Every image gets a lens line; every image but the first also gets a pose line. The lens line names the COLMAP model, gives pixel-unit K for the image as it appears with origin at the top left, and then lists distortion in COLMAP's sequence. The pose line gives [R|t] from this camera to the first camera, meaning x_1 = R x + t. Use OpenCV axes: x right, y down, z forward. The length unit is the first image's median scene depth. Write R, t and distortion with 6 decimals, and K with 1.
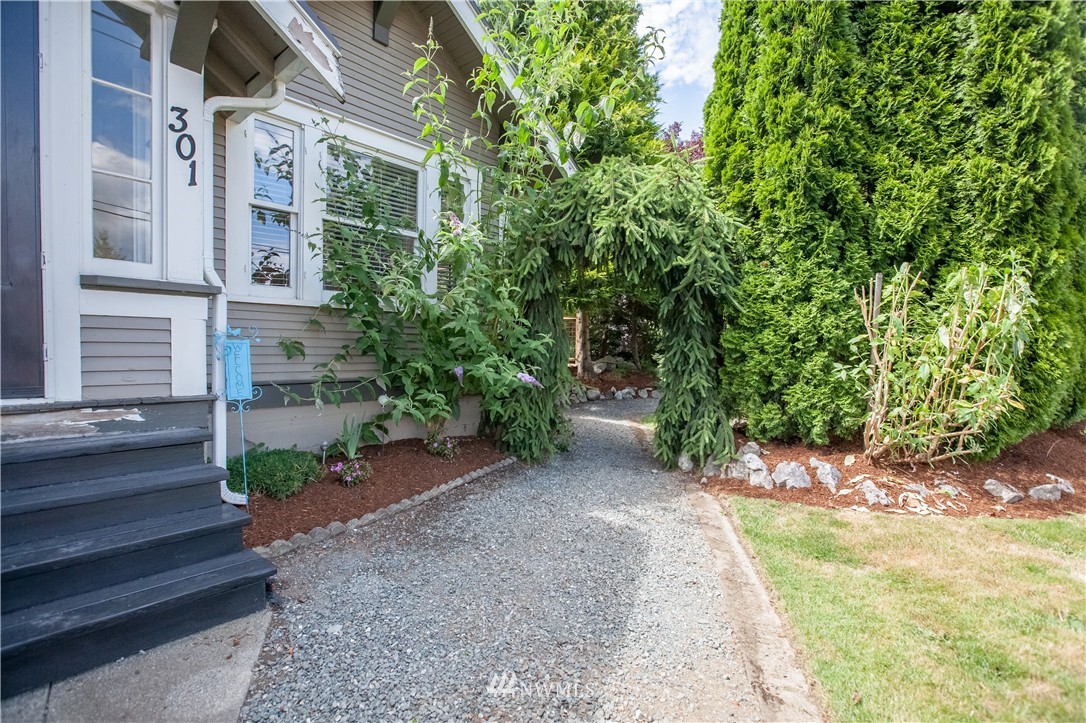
lens RADIAL K [[509.5, 0, 538.5], [0, 509.5, 361.4], [0, 0, 1]] dist [-0.000287, 0.000011]
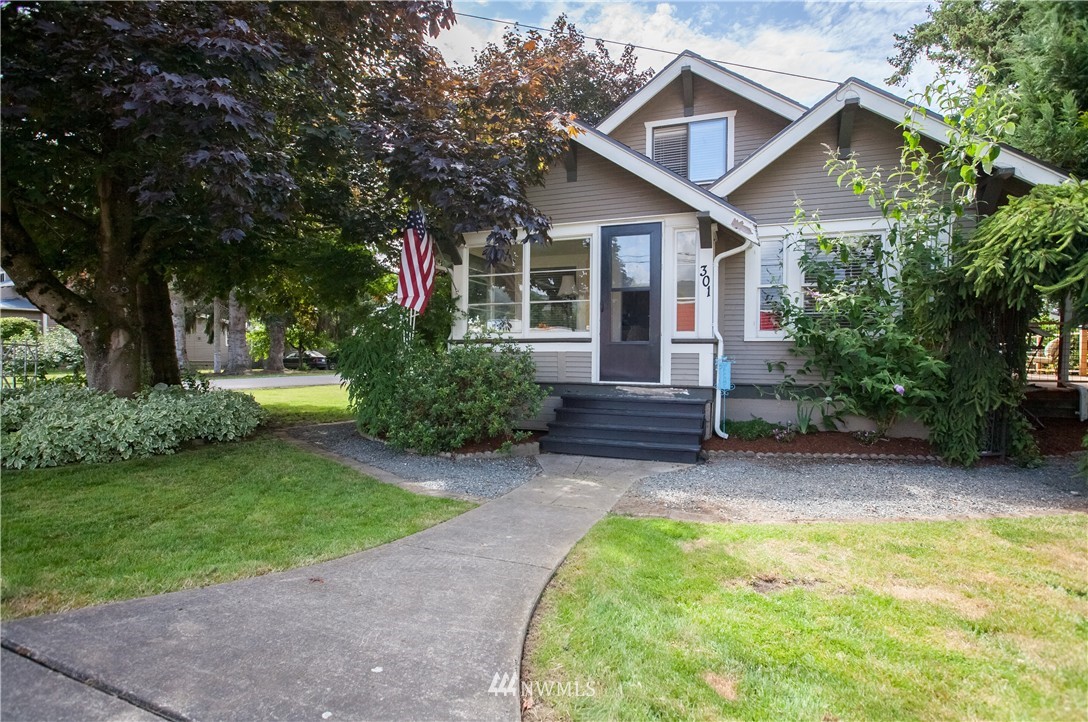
lens RADIAL K [[510.5, 0, 542.9], [0, 510.5, 361.8], [0, 0, 1]] dist [-0.000287, 0.000011]
pose [[0.330404, 0.002877, -0.943835, 0.405479], [-0.026534, 0.999628, -0.006242, -0.002997], [0.943466, 0.027106, 0.330358, -0.152828]]
